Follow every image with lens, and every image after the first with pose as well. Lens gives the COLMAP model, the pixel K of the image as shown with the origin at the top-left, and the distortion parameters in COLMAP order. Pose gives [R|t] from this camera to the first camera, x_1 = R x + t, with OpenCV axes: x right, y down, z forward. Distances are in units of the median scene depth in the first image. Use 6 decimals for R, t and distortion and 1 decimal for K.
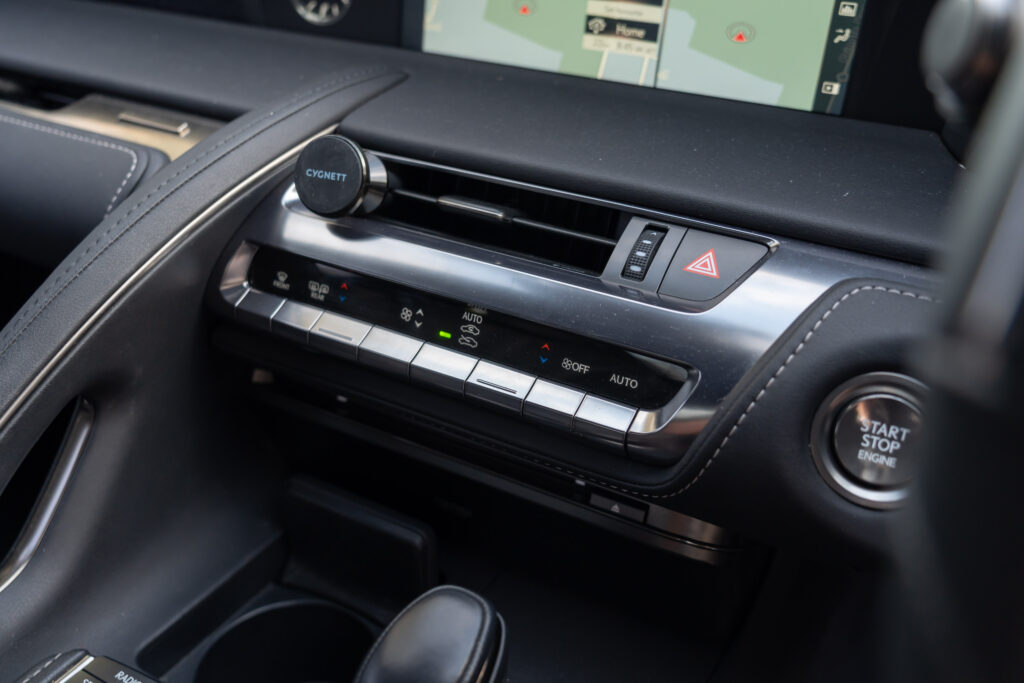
lens RADIAL K [[917.3, 0, 512.0], [0, 917.3, 341.5], [0, 0, 1]] dist [0.006677, 0.013238]
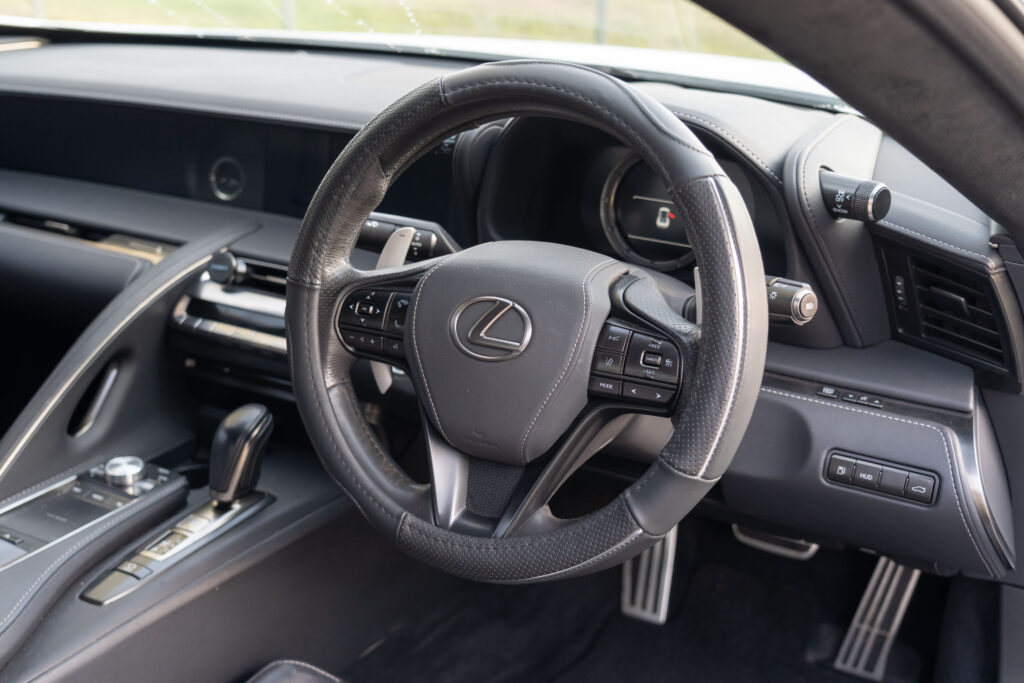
lens RADIAL K [[1266.8, 0, 531.2], [0, 1266.8, 339.5], [0, 0, 1]] dist [0.052214, 0.037881]
pose [[0.999963, -0.002083, -0.008387, 0.604037], [0.000678, 0.986426, -0.164207, 0.520546], [0.008615, 0.164195, 0.986390, -2.128108]]
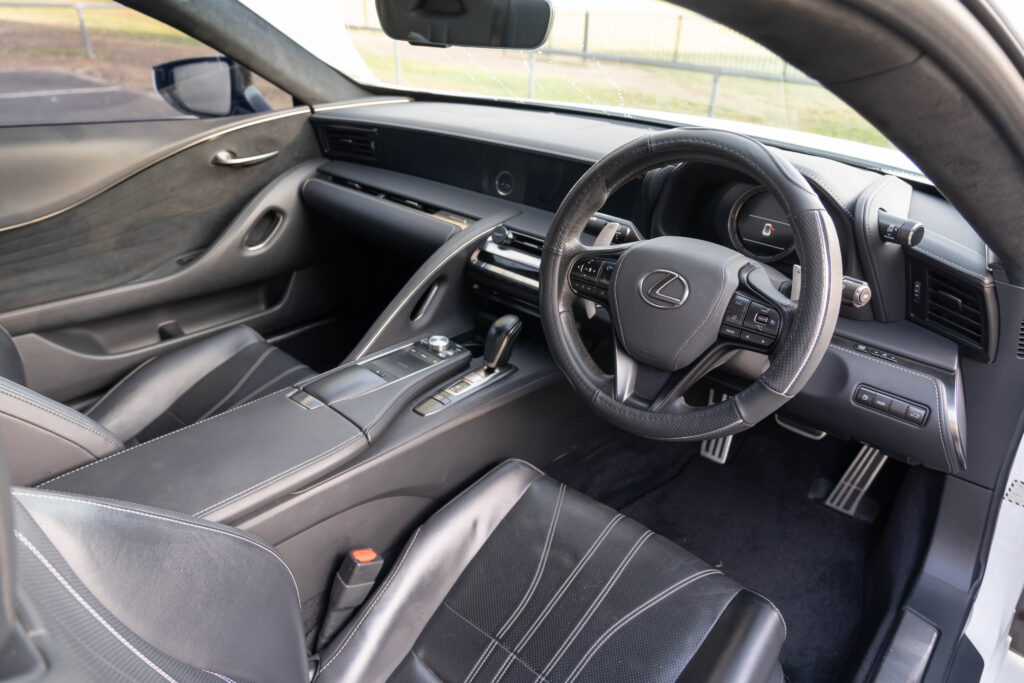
lens RADIAL K [[702.6, 0, 512.0], [0, 702.6, 341.5], [0, 0, 1]] dist [-0.021548, 0.001333]
pose [[0.977188, 0.115887, -0.177972, 0.465850], [-0.128798, 0.989683, -0.062755, 0.474342], [0.168863, 0.084246, 0.982032, -2.021695]]
